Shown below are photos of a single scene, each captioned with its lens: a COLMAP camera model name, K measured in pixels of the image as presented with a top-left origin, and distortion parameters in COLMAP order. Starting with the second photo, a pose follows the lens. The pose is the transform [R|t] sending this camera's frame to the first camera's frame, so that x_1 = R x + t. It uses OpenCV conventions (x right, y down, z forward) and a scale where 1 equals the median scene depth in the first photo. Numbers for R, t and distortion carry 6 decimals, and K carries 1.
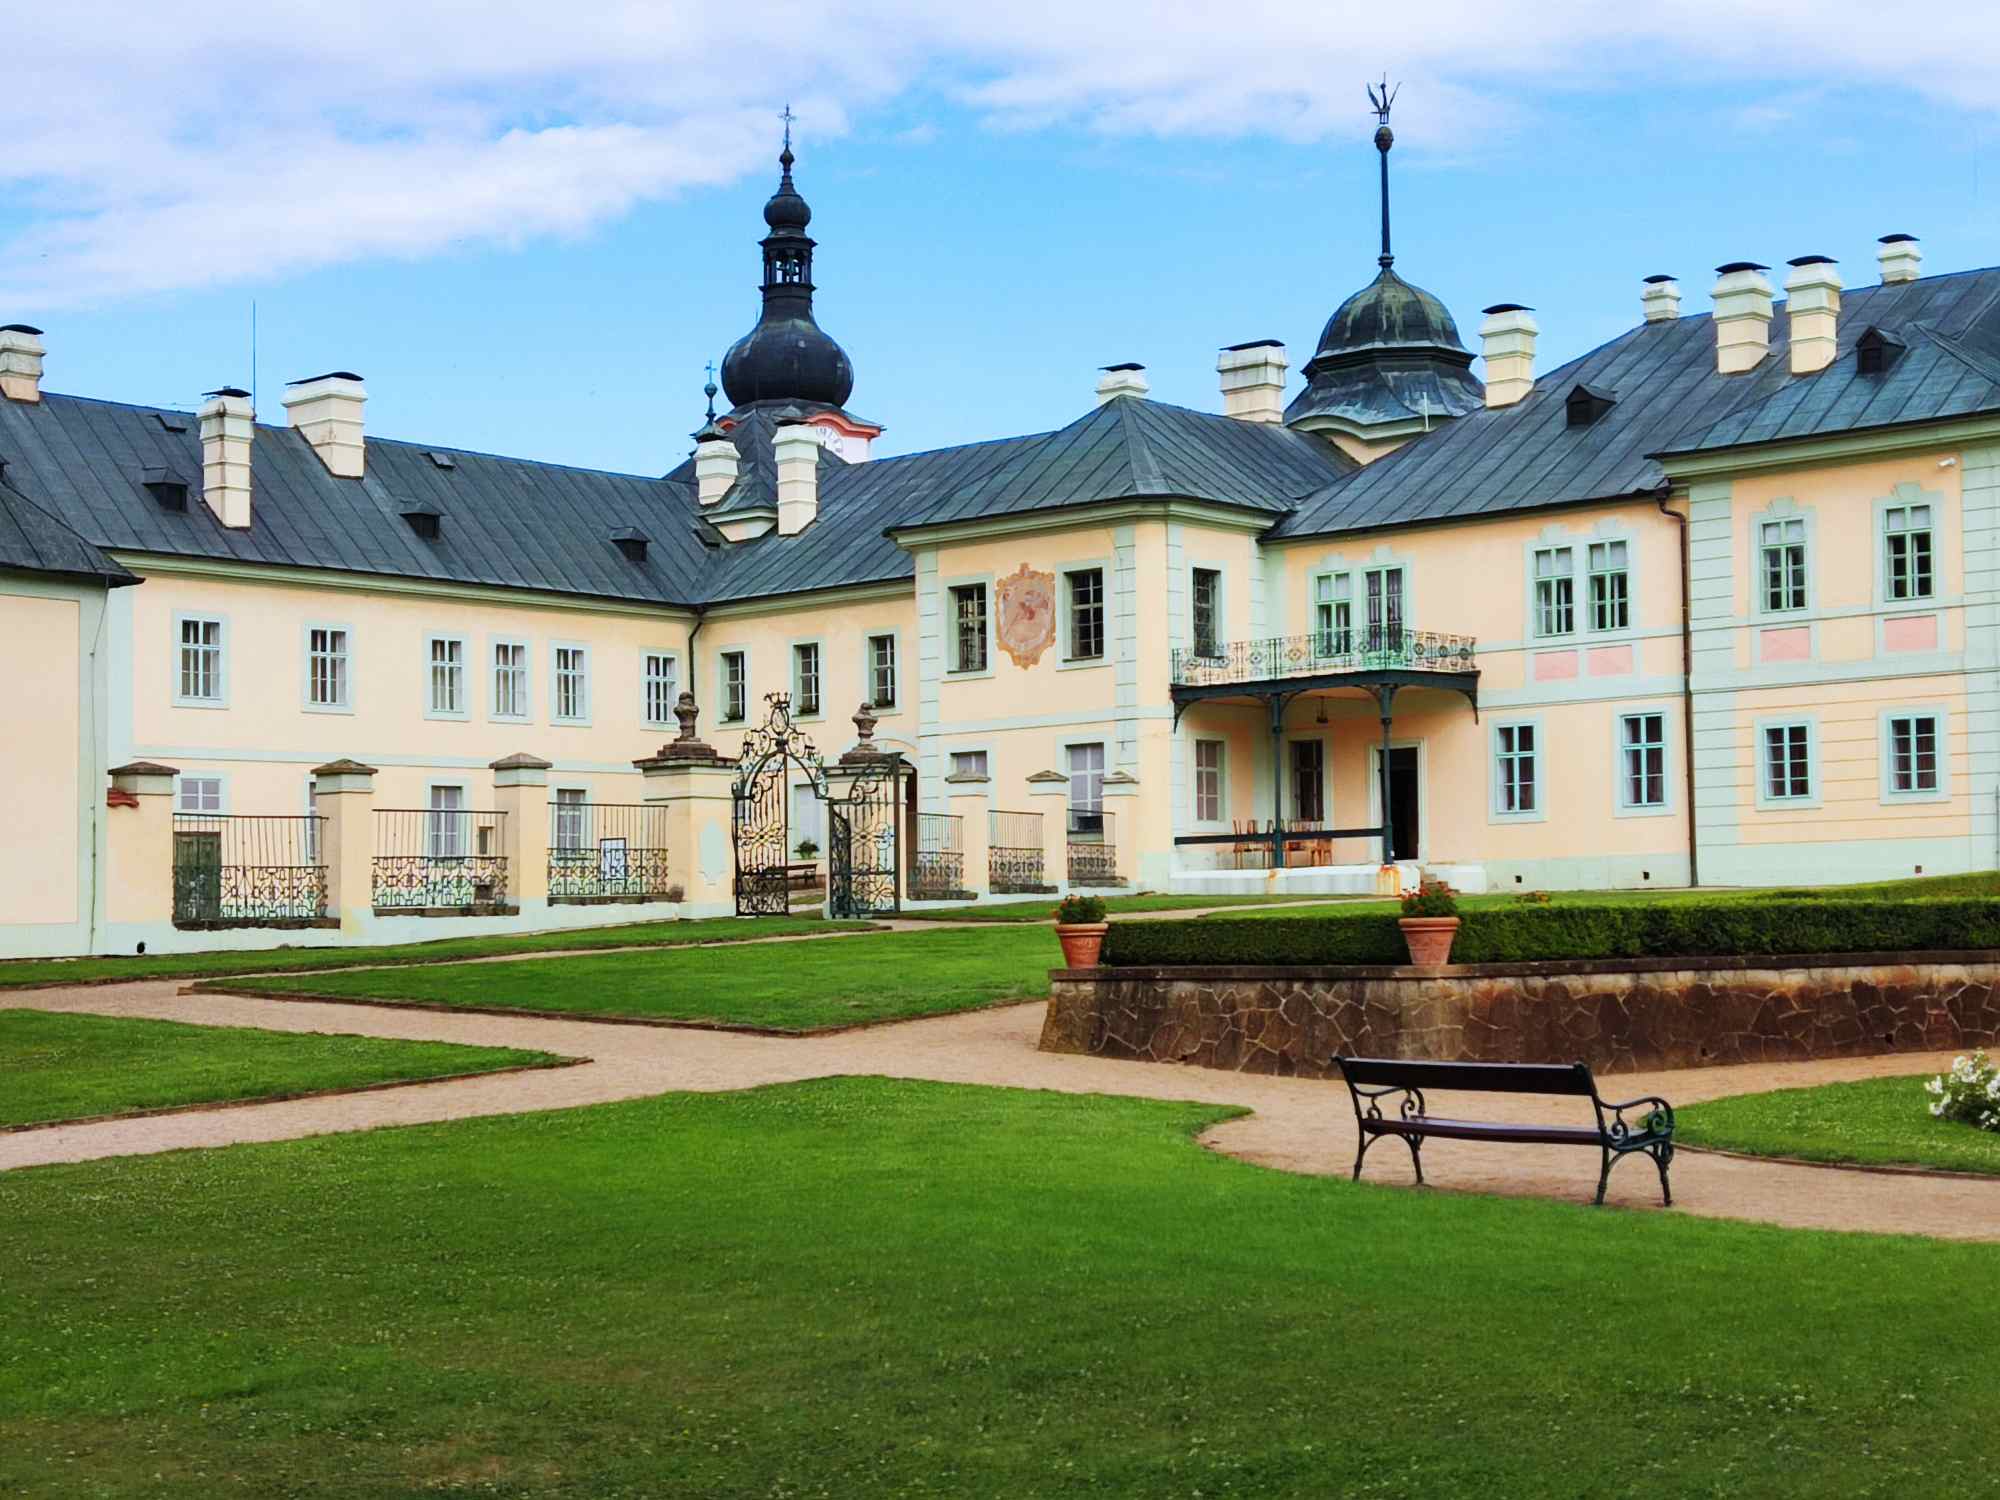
lens RADIAL K [[2938.9, 0, 991.5], [0, 2938.9, 729.7], [0, 0, 1]] dist [0.135719, 0.000000]
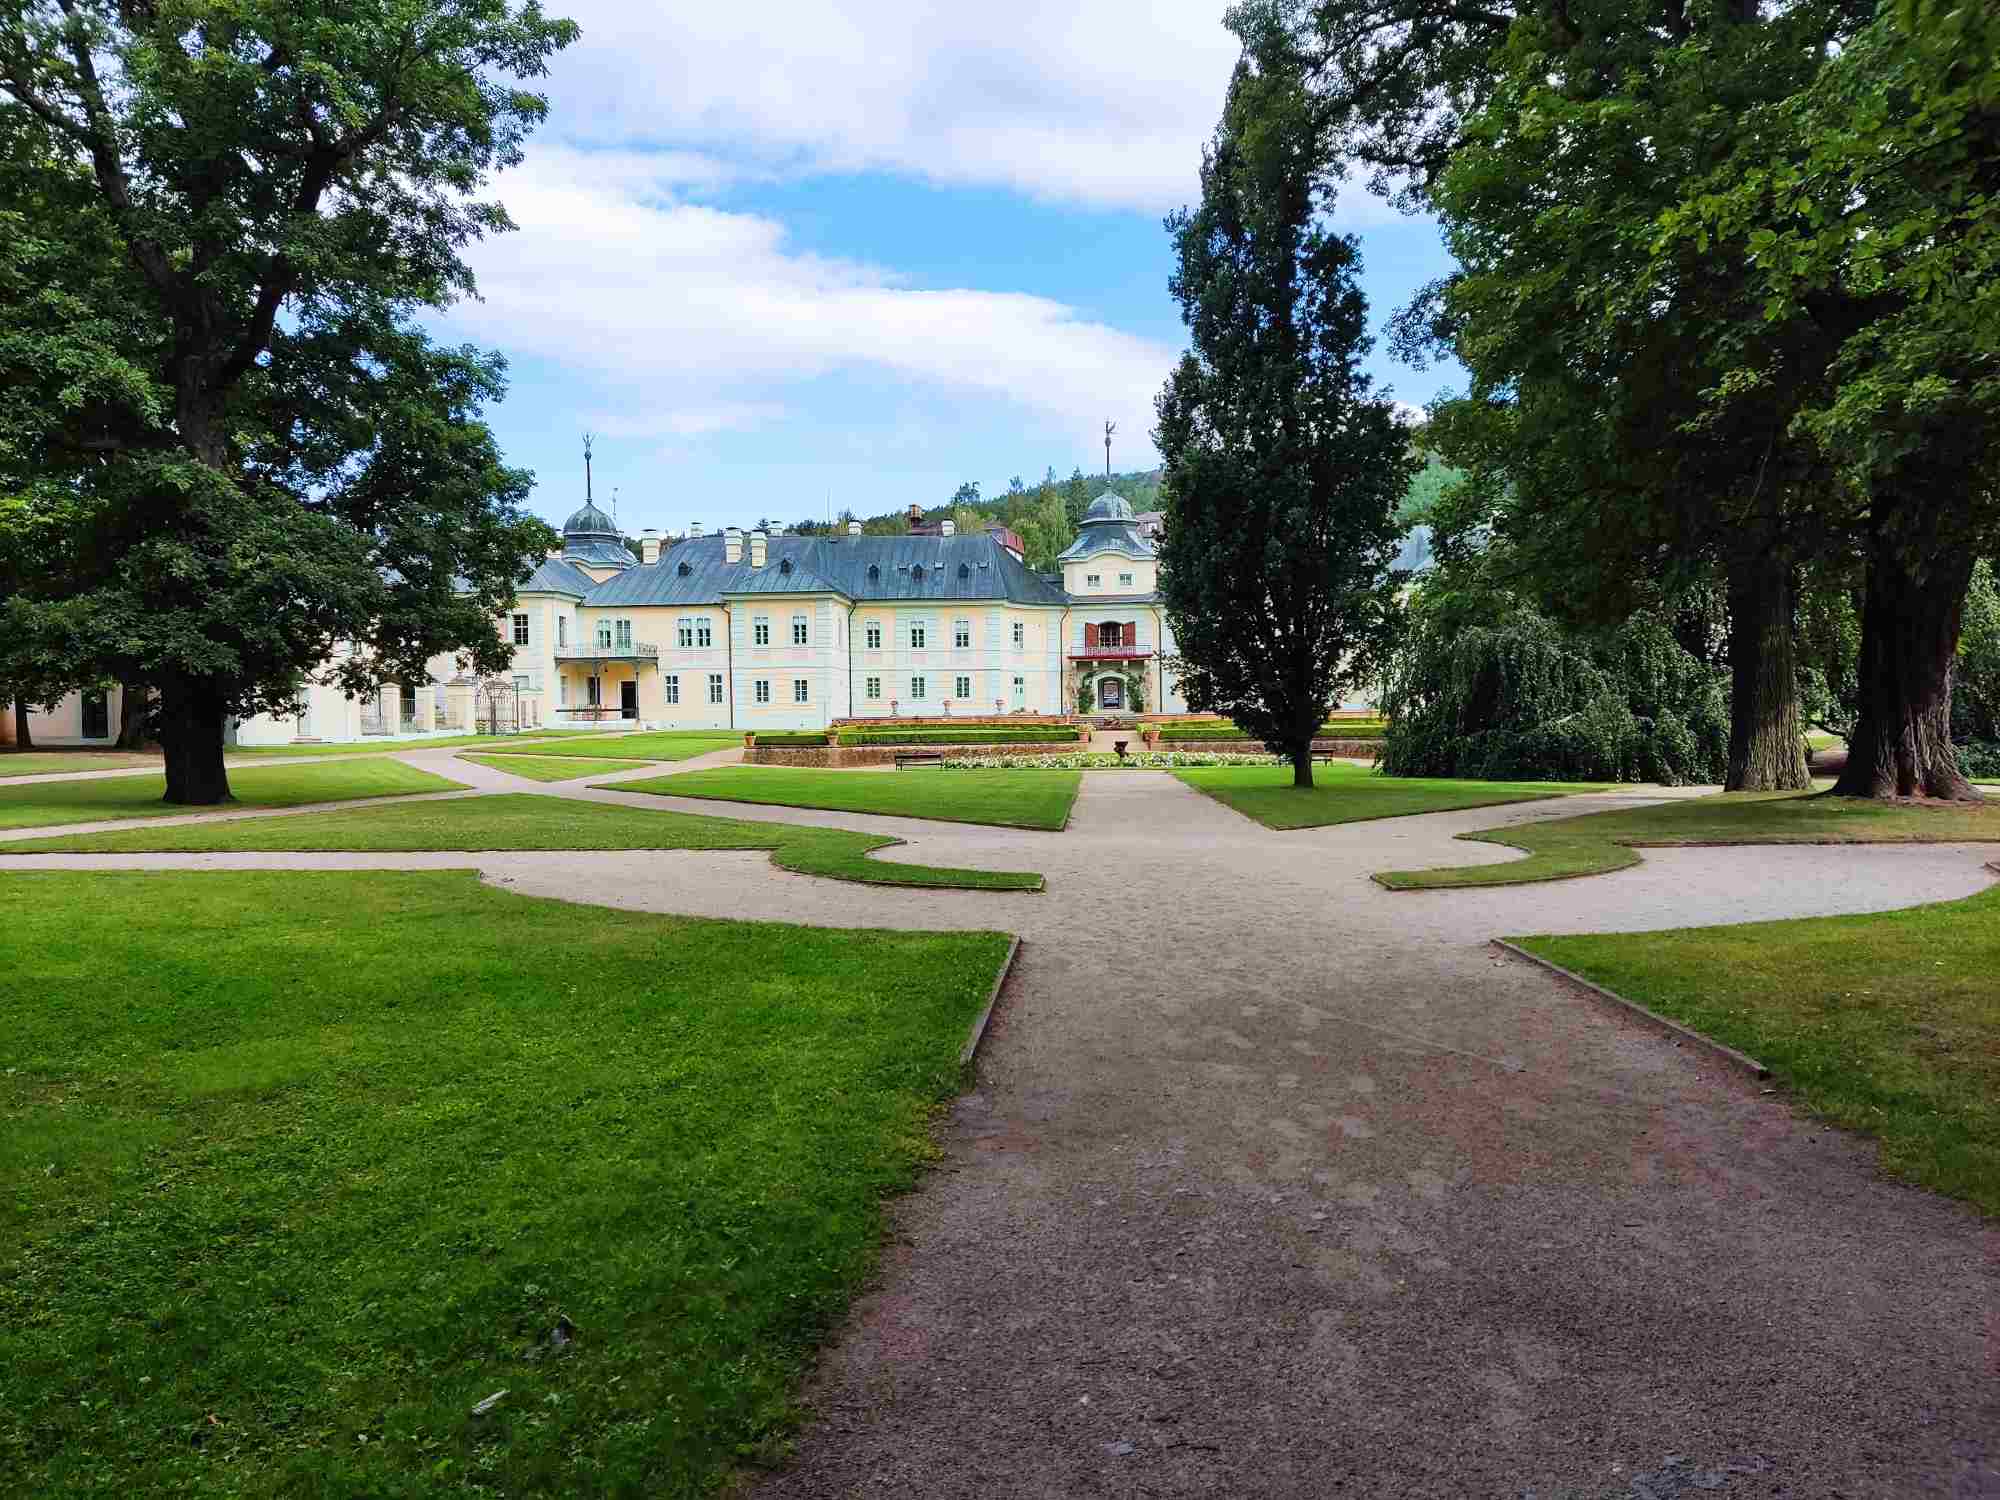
lens RADIAL K [[1471.9, 0, 981.4], [0, 1471.9, 750.6], [0, 0, 1]] dist [0.128896, -0.003815]
pose [[0.842100, 0.007295, 0.539273, -0.391584], [-0.044266, 0.997470, 0.055629, -0.024077], [-0.537502, -0.070716, 0.840292, -0.490995]]
